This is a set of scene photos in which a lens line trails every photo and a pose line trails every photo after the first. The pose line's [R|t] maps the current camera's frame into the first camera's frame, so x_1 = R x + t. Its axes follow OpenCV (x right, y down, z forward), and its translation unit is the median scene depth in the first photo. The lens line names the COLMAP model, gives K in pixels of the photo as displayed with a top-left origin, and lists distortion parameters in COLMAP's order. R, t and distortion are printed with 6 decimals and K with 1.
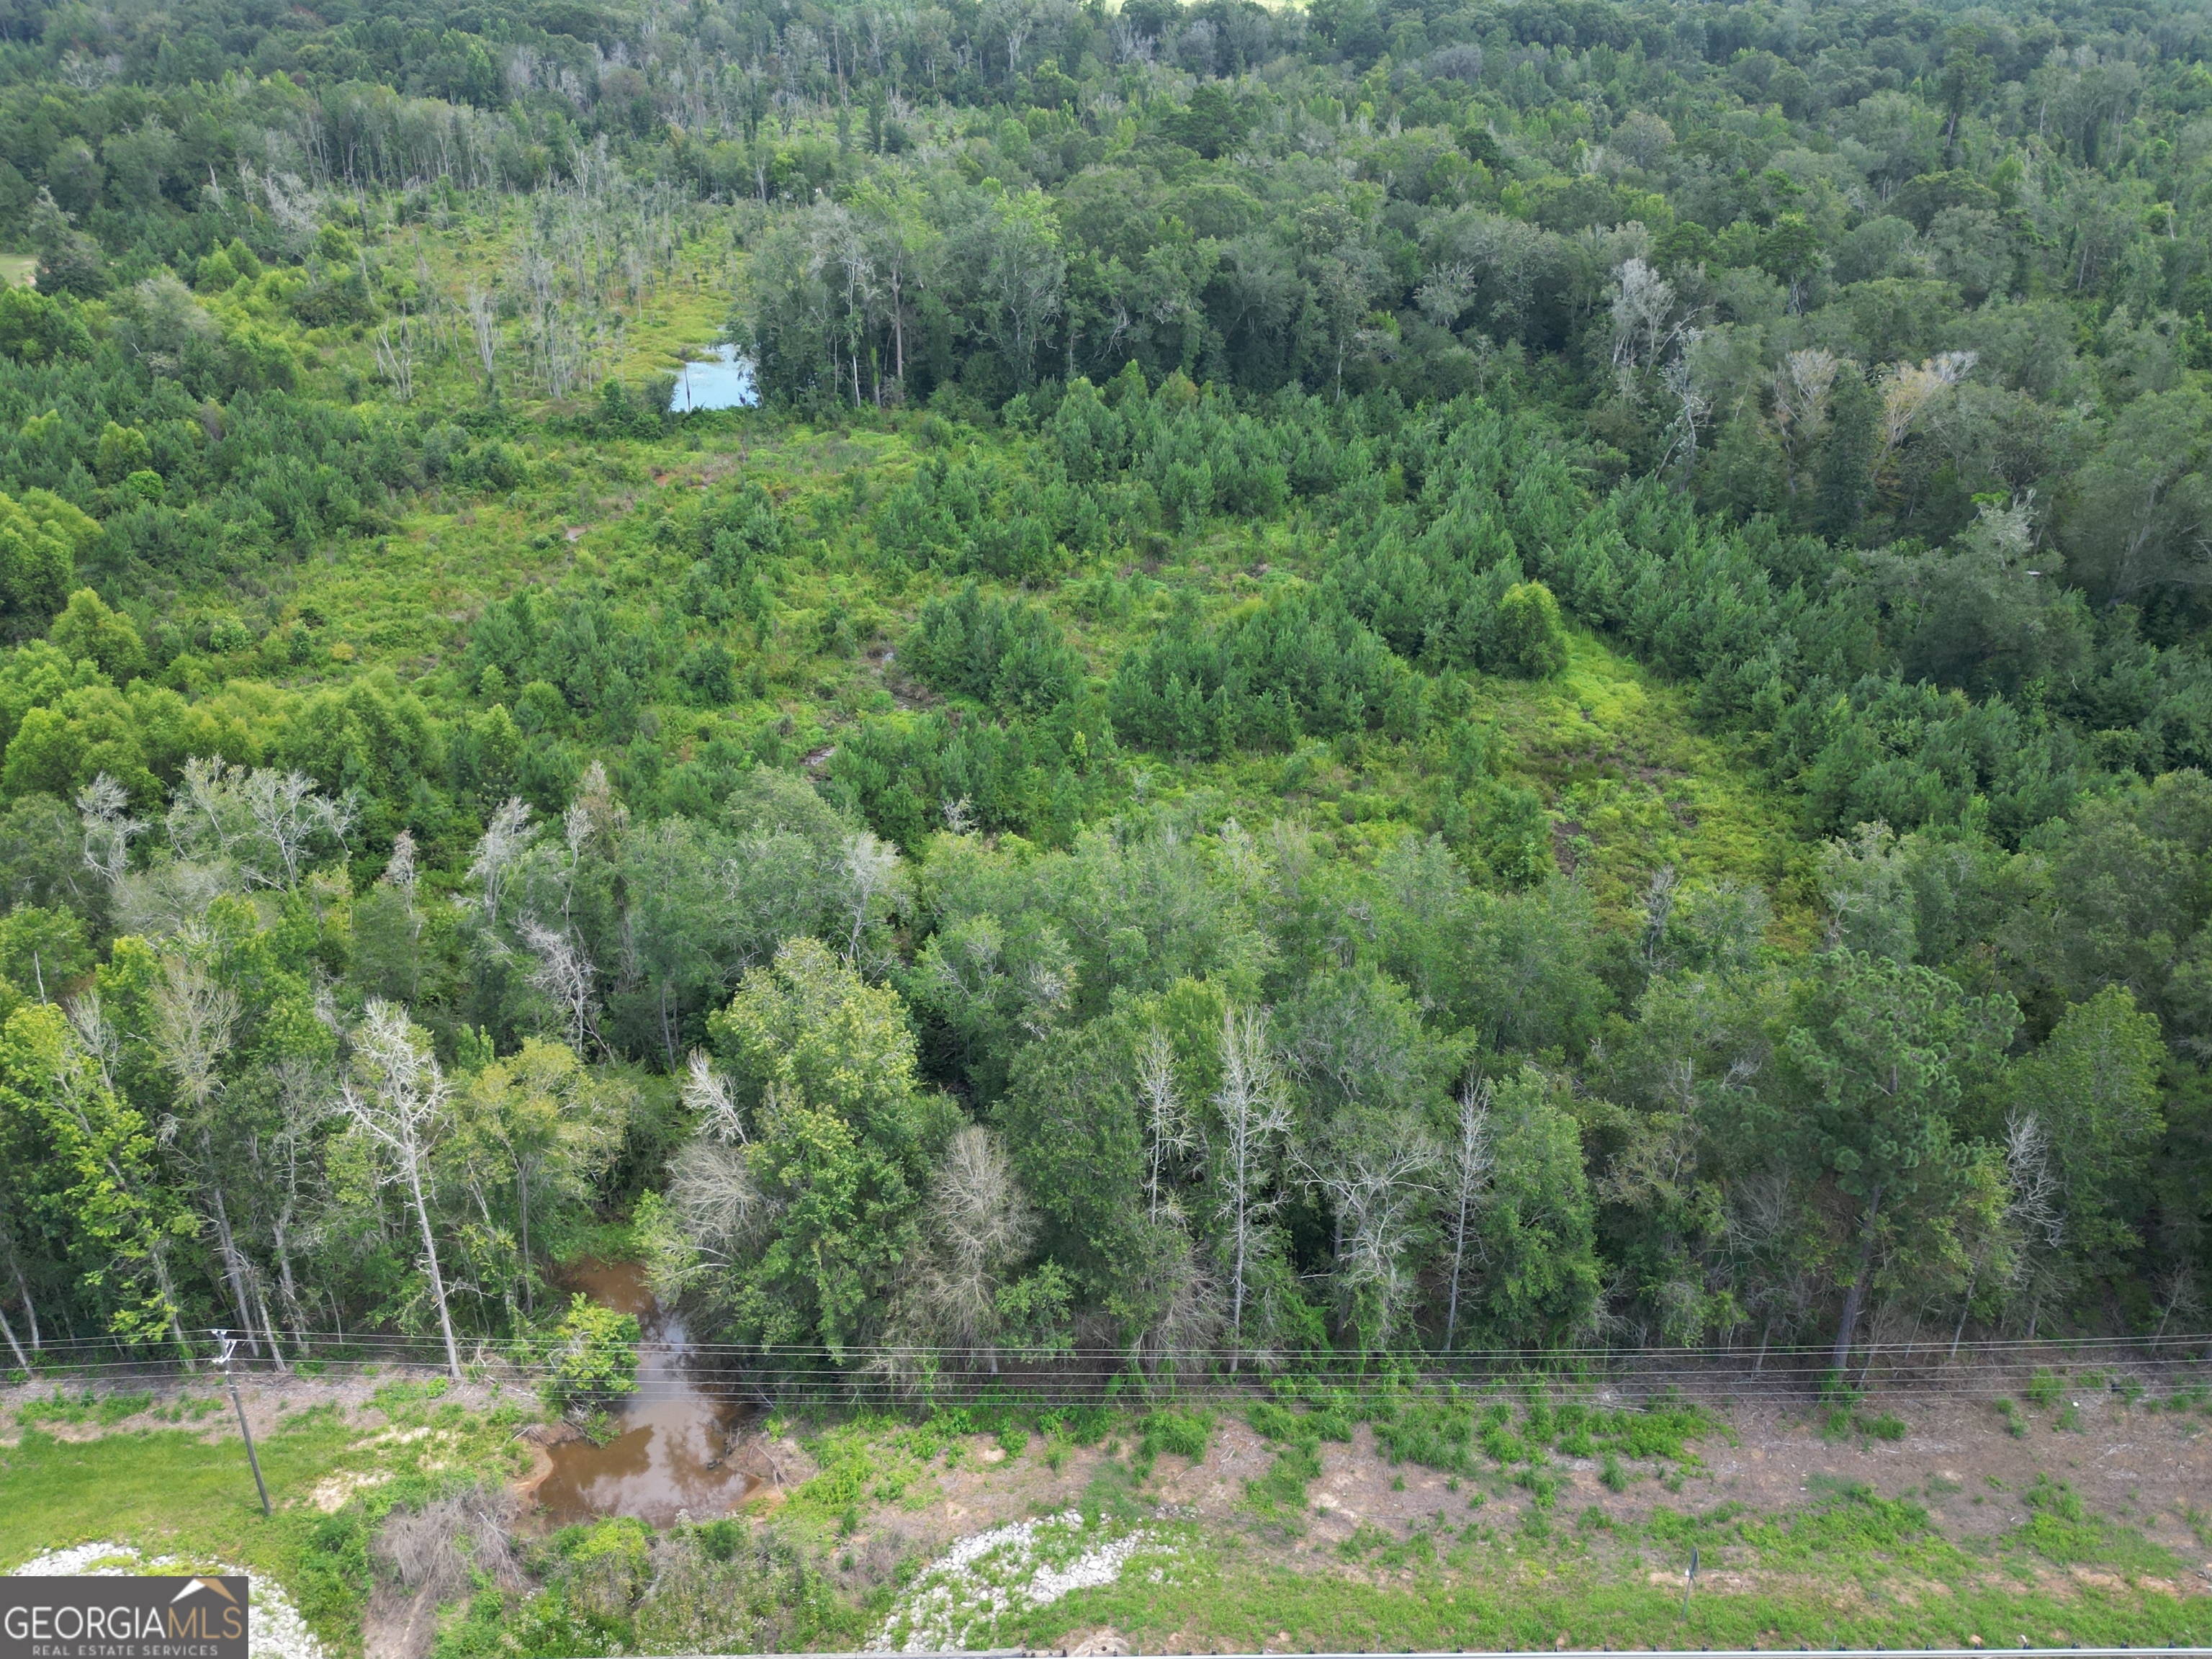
lens RADIAL K [[1864.8, 0, 1118.9], [0, 1864.8, 839.0], [0, 0, 1]] dist [0.068793, -0.064004]
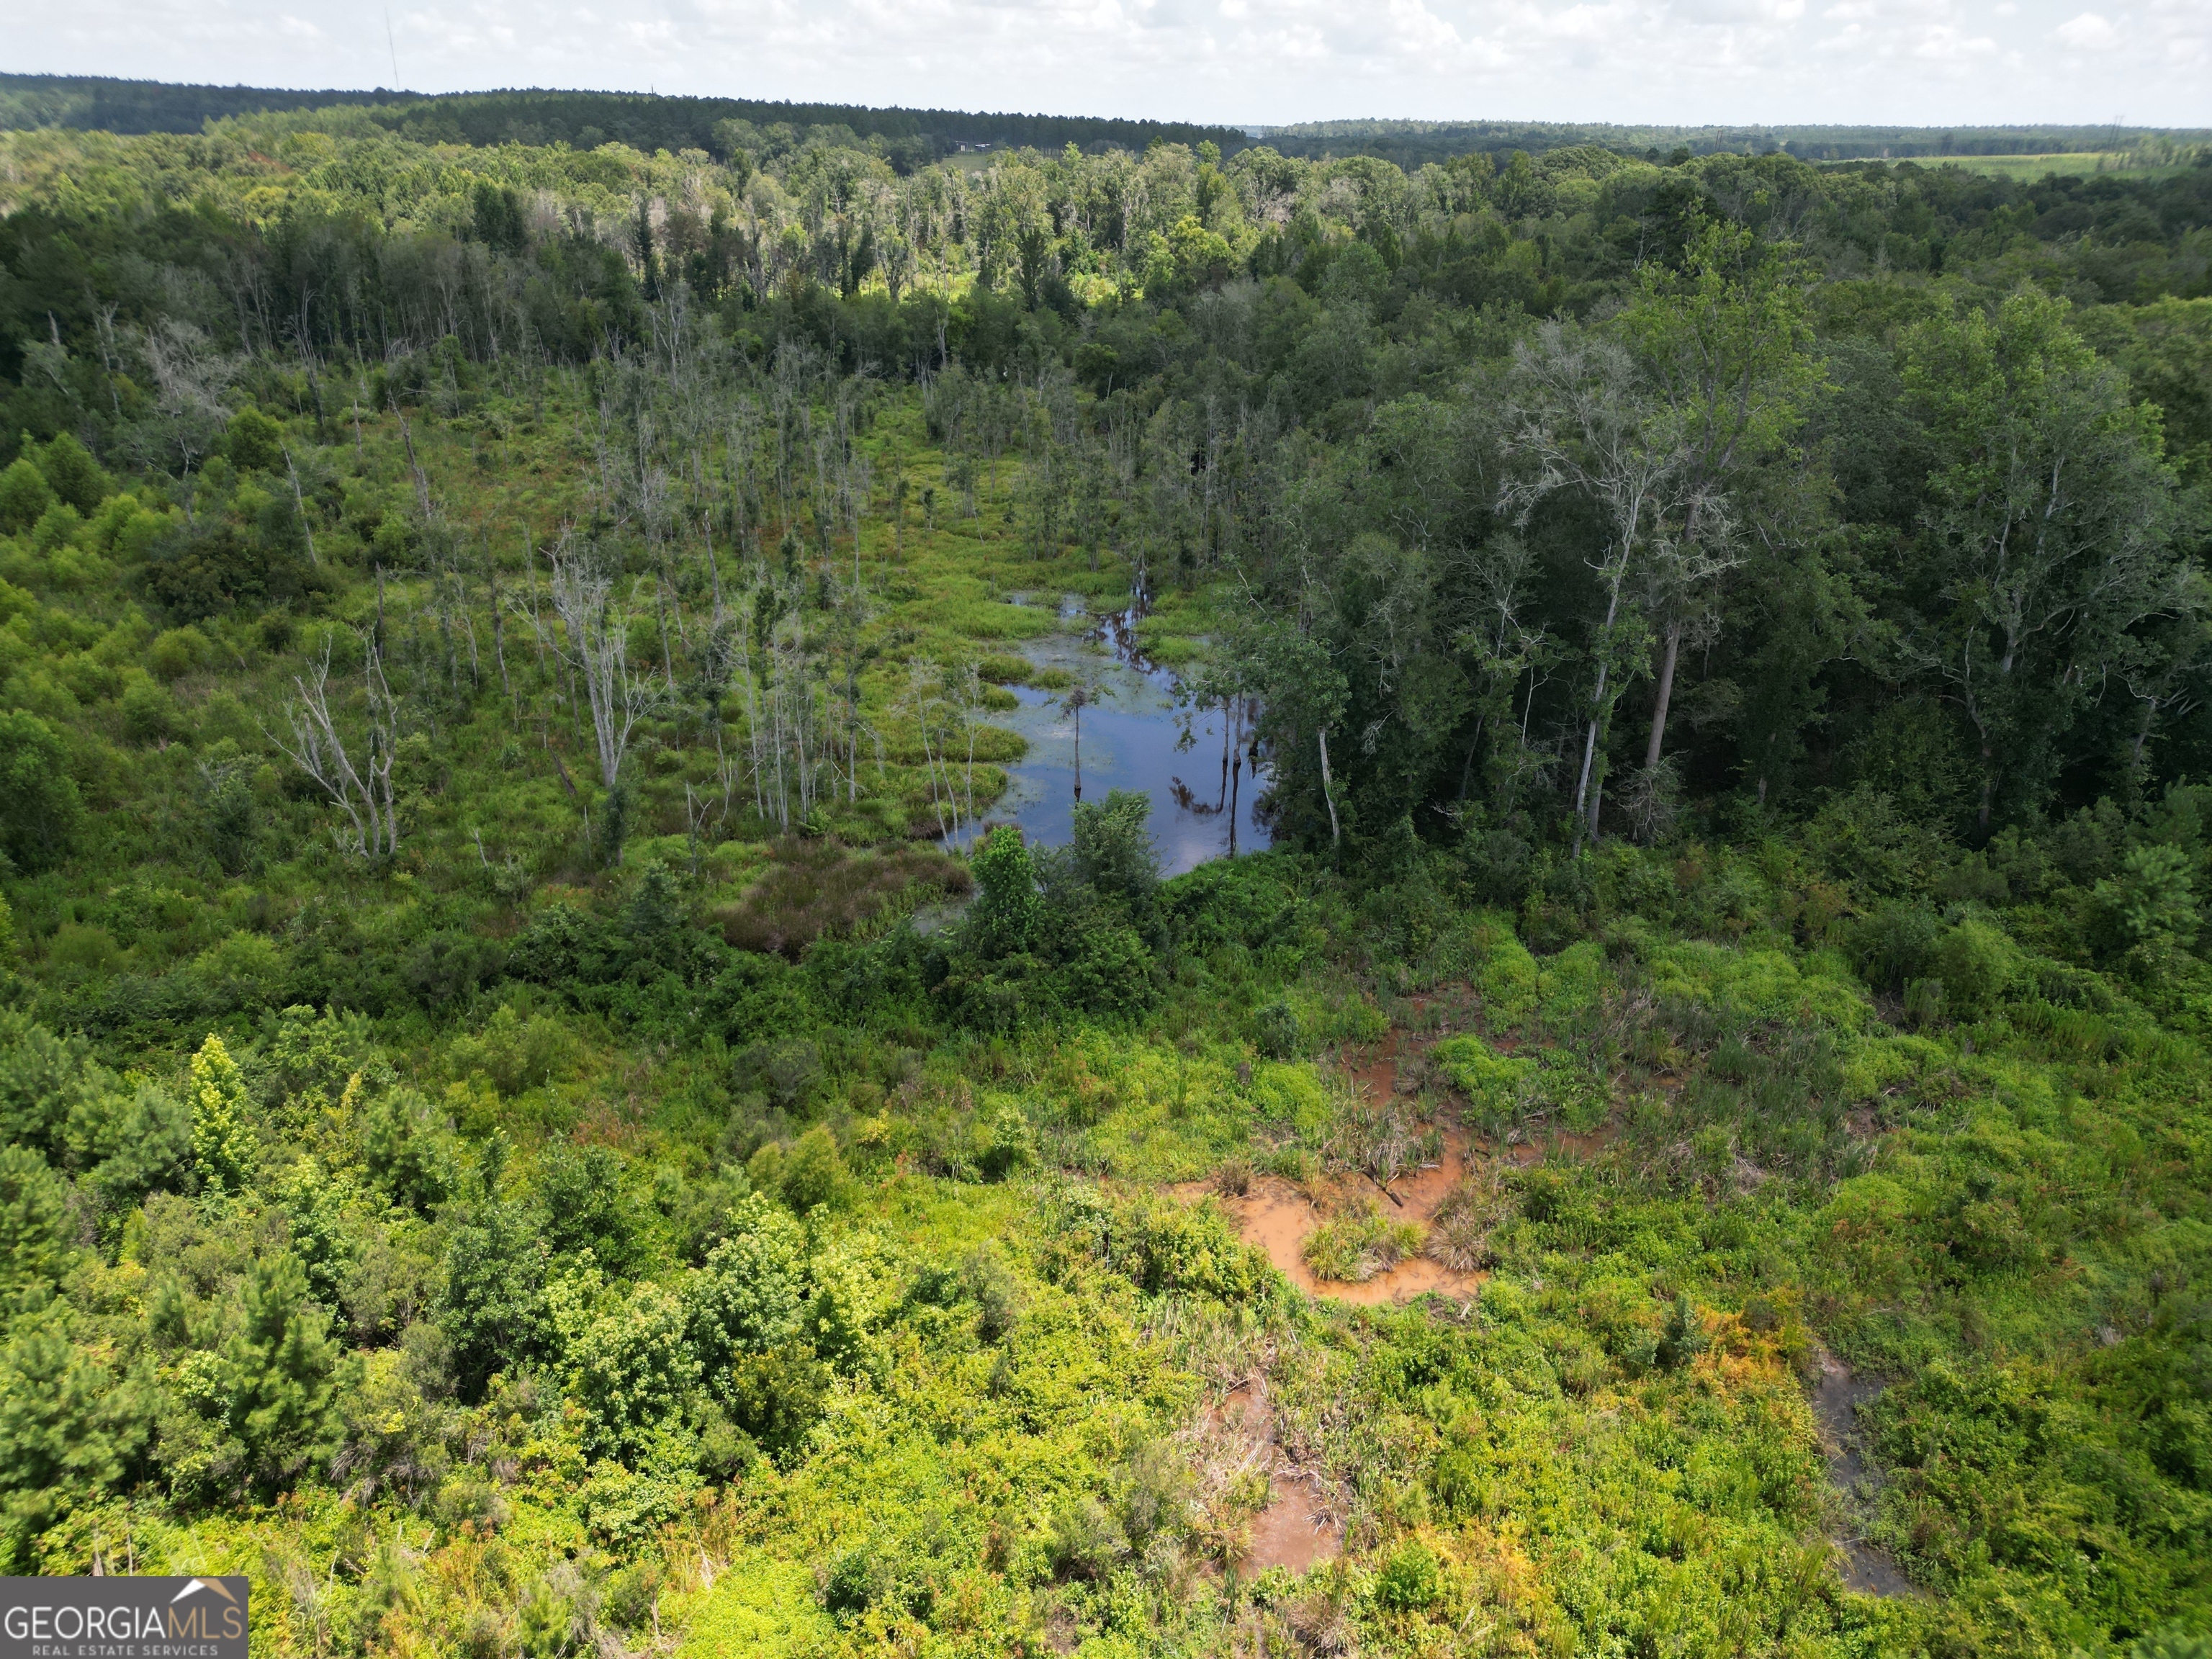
lens RADIAL K [[1553.3, 0, 1122.2], [0, 1553.3, 835.0], [0, 0, 1]] dist [0.074519, -0.079485]
pose [[0.997158, -0.021476, 0.072214, -0.210929], [0.025408, 0.998219, -0.053979, -0.179718], [-0.070926, 0.055660, 0.995927, 0.563928]]
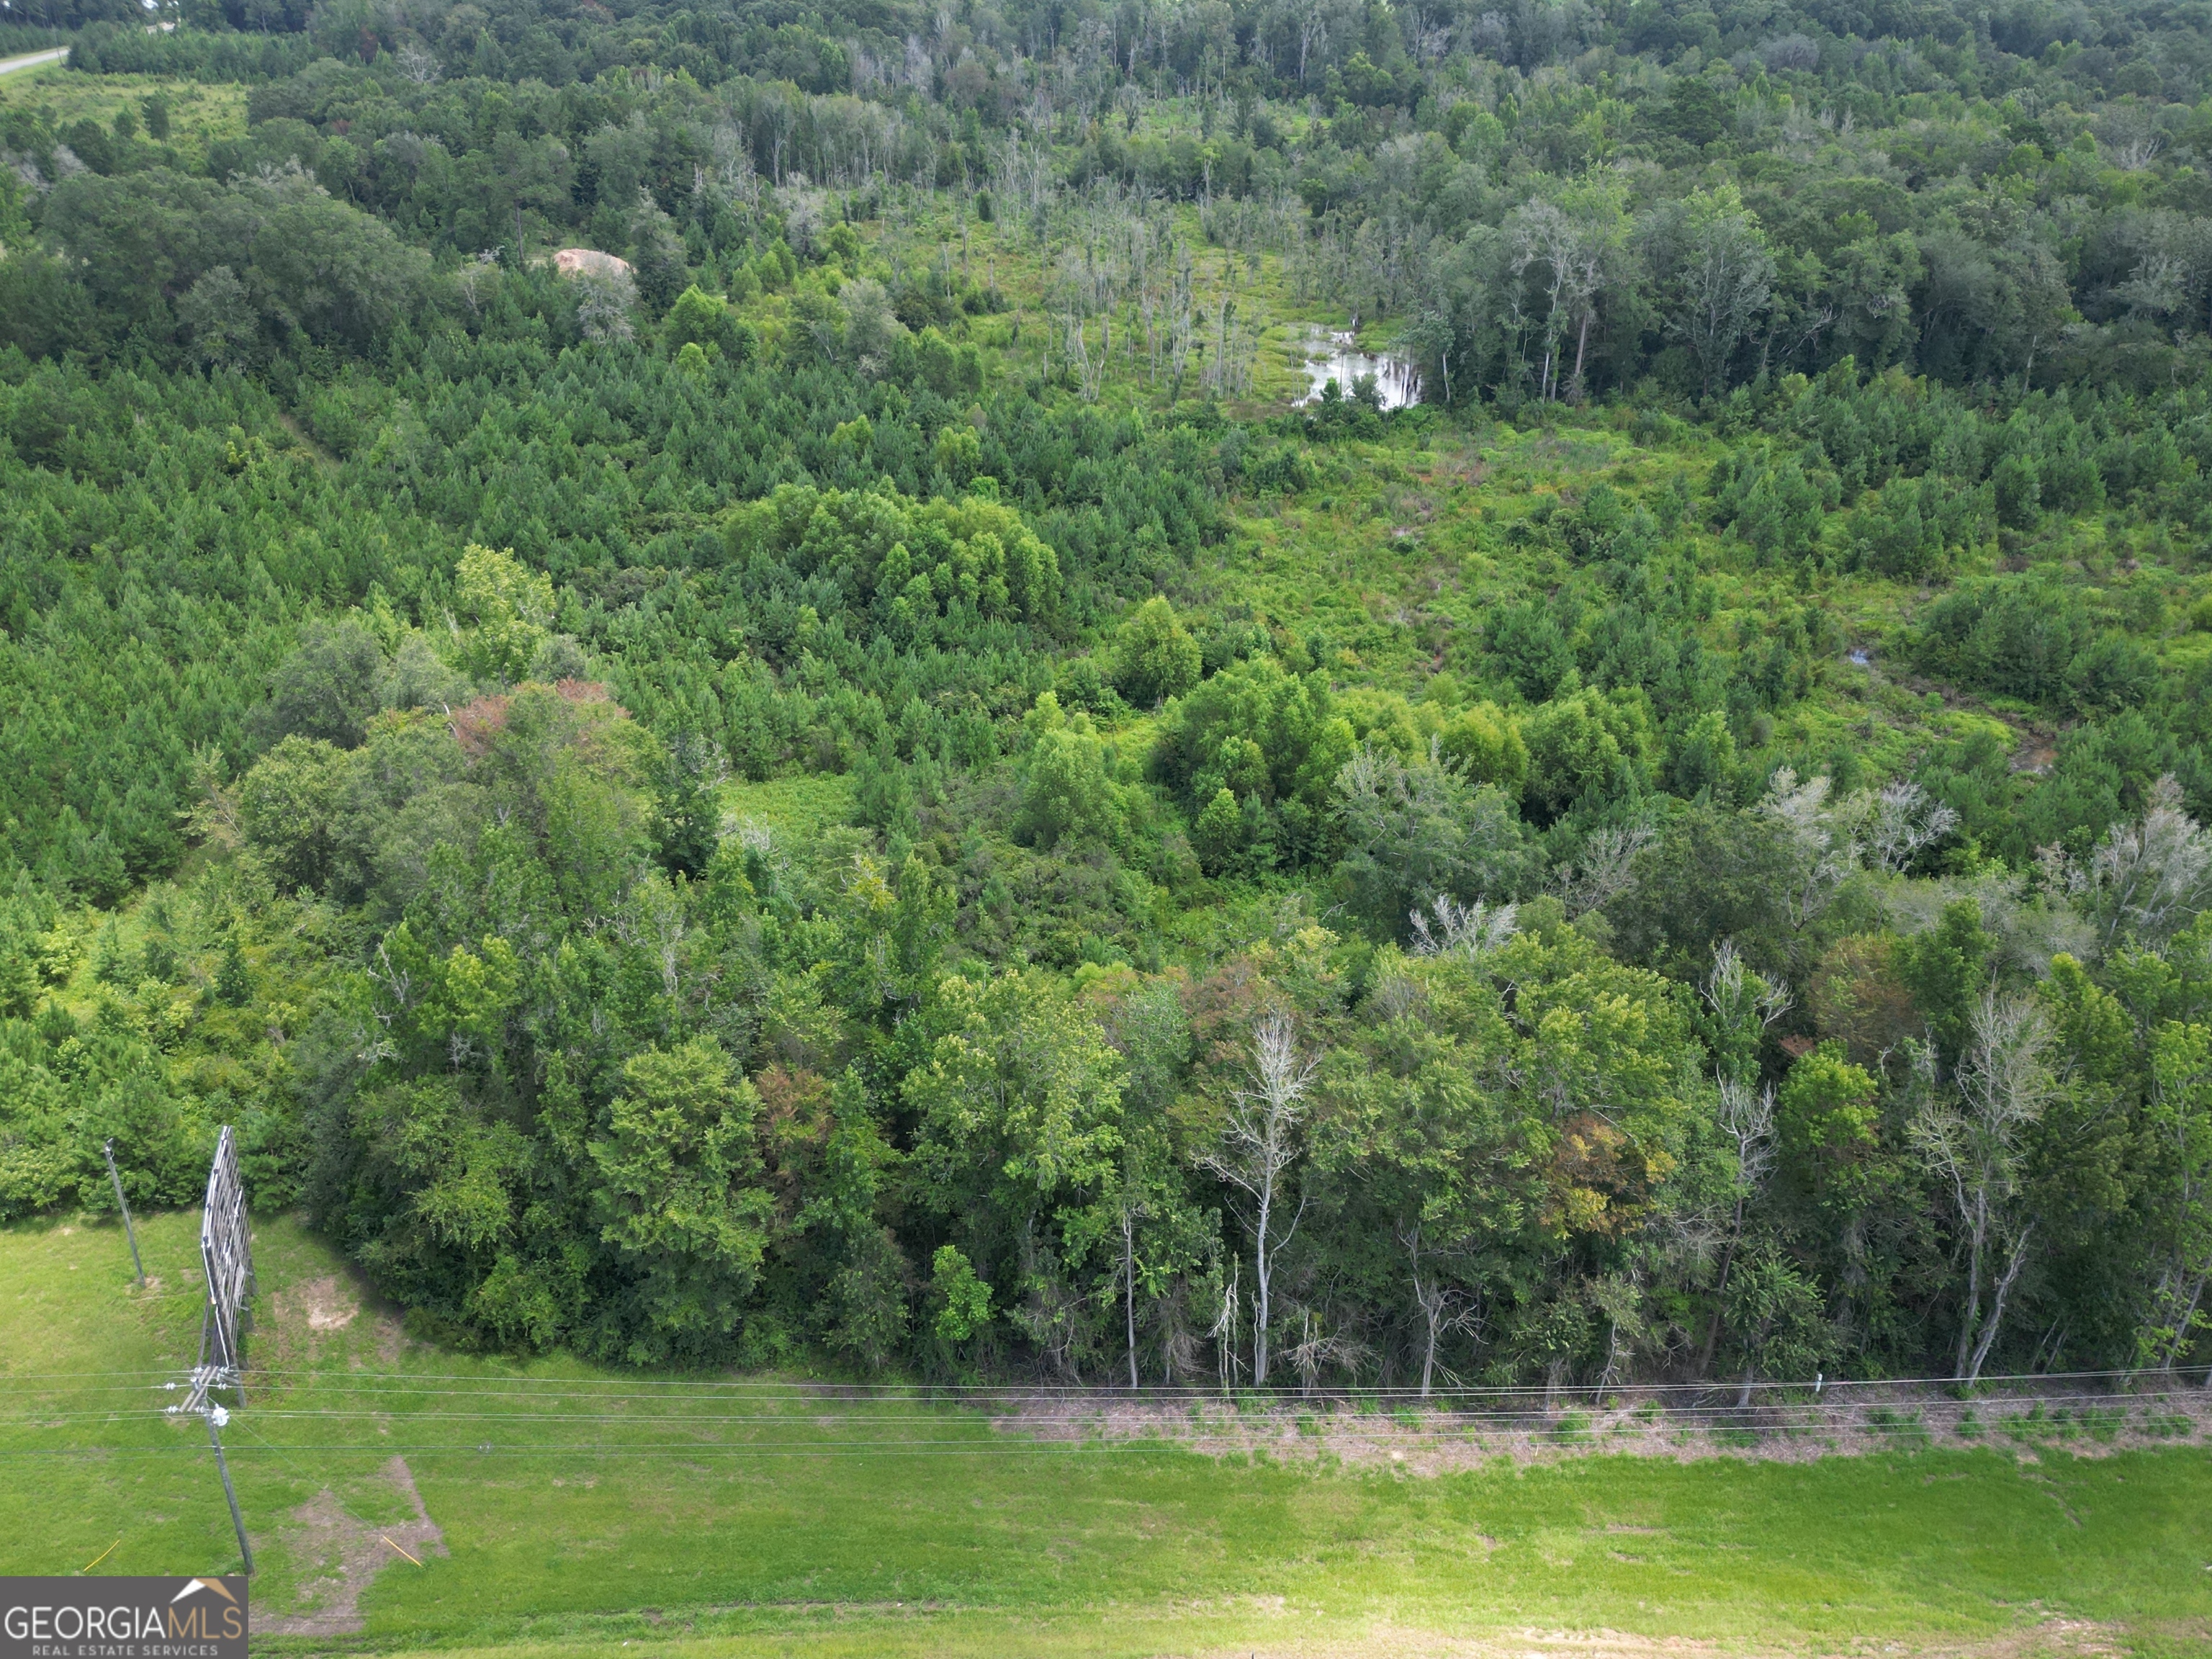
lens RADIAL K [[1864.8, 0, 1118.9], [0, 1864.8, 839.0], [0, 0, 1]] dist [0.068793, -0.064004]
pose [[0.999870, -0.003220, 0.015775, -0.313588], [0.003140, 0.999982, 0.005121, -0.004643], [-0.015791, -0.005071, 0.999862, 0.003955]]
